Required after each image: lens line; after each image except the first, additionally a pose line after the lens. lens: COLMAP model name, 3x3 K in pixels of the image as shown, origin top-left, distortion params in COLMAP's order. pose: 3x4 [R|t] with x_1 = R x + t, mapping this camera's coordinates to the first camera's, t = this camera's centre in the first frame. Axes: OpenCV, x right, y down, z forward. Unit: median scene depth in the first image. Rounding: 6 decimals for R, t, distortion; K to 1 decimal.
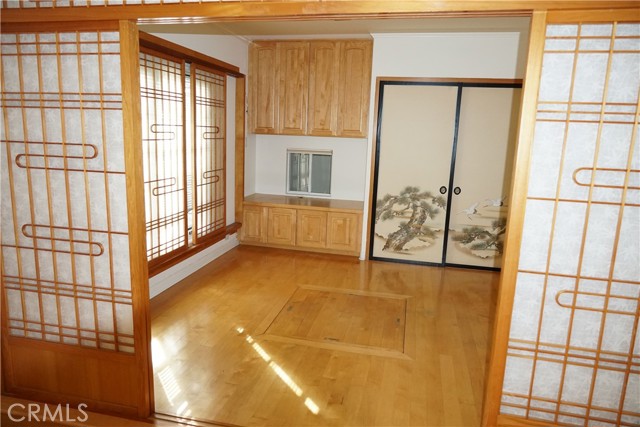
lens RADIAL K [[433.9, 0, 319.0], [0, 433.9, 209.9], [0, 0, 1]] dist [-0.042354, 0.045636]
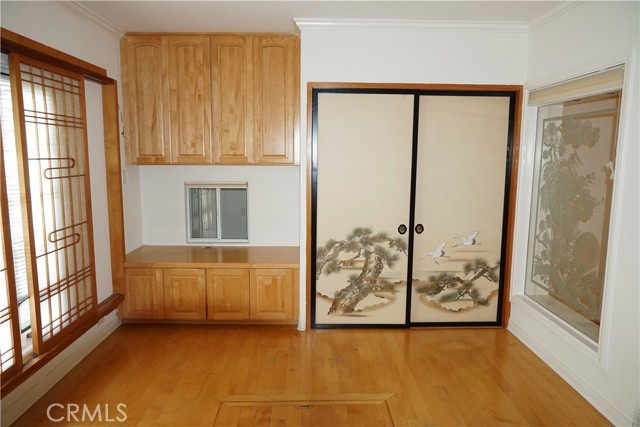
lens RADIAL K [[433.9, 0, 321.6], [0, 433.9, 209.5], [0, 0, 1]] dist [-0.042354, 0.045636]
pose [[0.969470, -0.062221, 0.237185, -0.032301], [0.072721, 0.996711, -0.035768, -0.066668], [-0.234179, 0.051924, 0.970806, 0.300519]]
